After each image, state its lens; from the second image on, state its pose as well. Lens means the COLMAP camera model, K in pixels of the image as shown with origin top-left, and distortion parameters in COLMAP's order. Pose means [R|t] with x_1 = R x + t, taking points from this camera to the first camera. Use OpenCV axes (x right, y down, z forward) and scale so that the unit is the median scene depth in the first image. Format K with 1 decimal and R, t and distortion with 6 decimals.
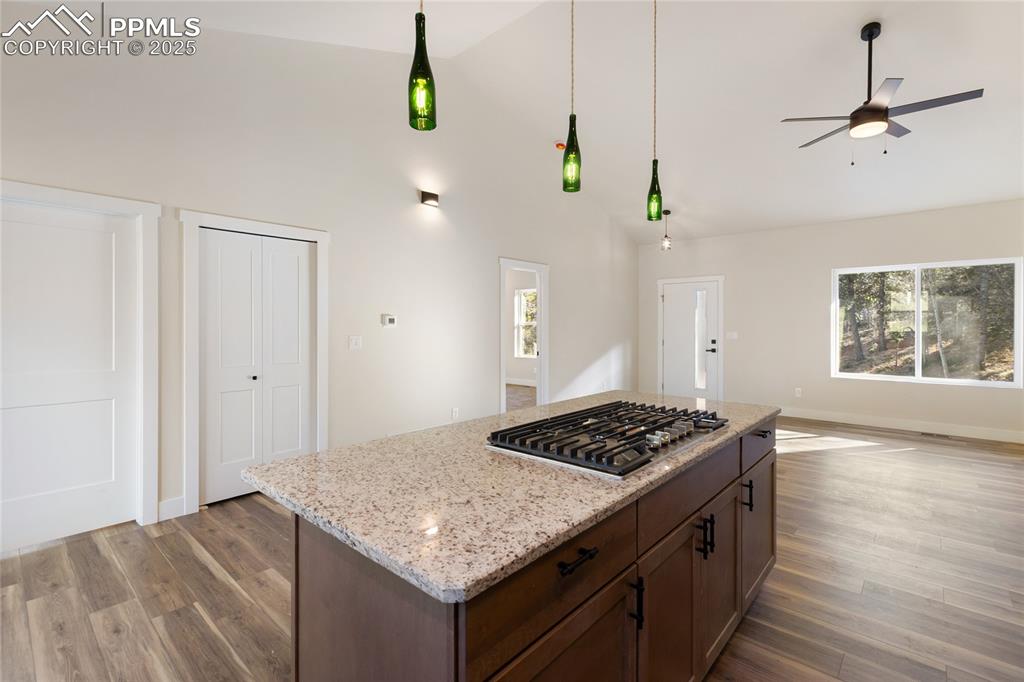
lens RADIAL K [[465.2, 0, 514.3], [0, 465.2, 328.8], [0, 0, 1]] dist [0.008470, -0.001199]
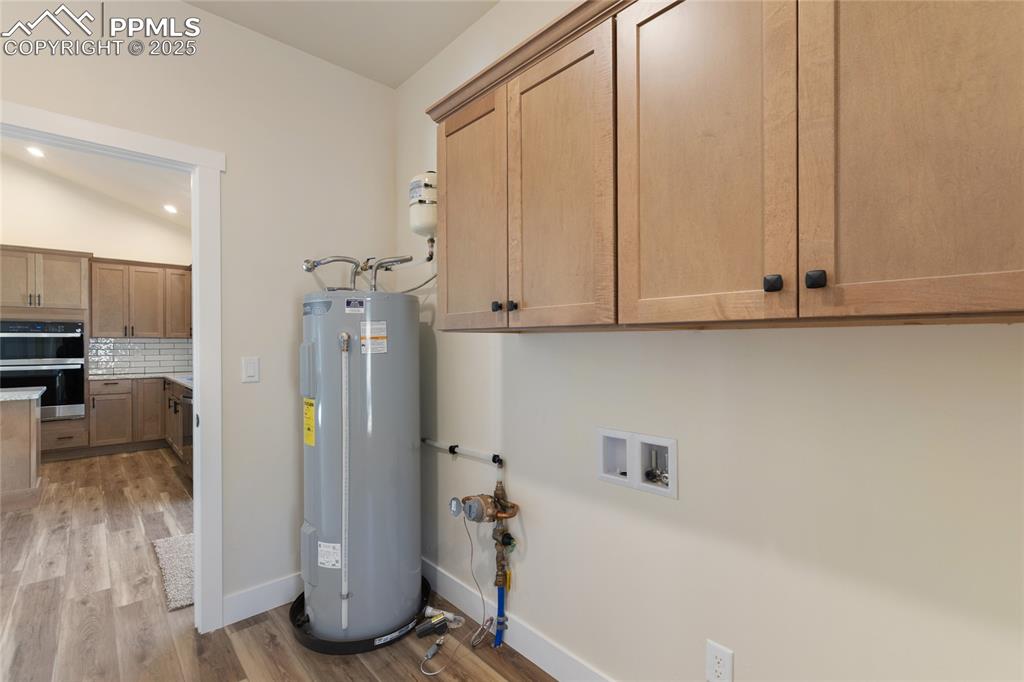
lens RADIAL K [[465.2, 0, 519.7], [0, 465.2, 344.3], [0, 0, 1]] dist [0.008470, -0.001199]
pose [[-0.995234, 0.000027, 0.097516, -1.067712], [0.001138, 0.999935, 0.011343, -0.001634], [-0.097509, 0.011400, -0.995169, 1.013569]]
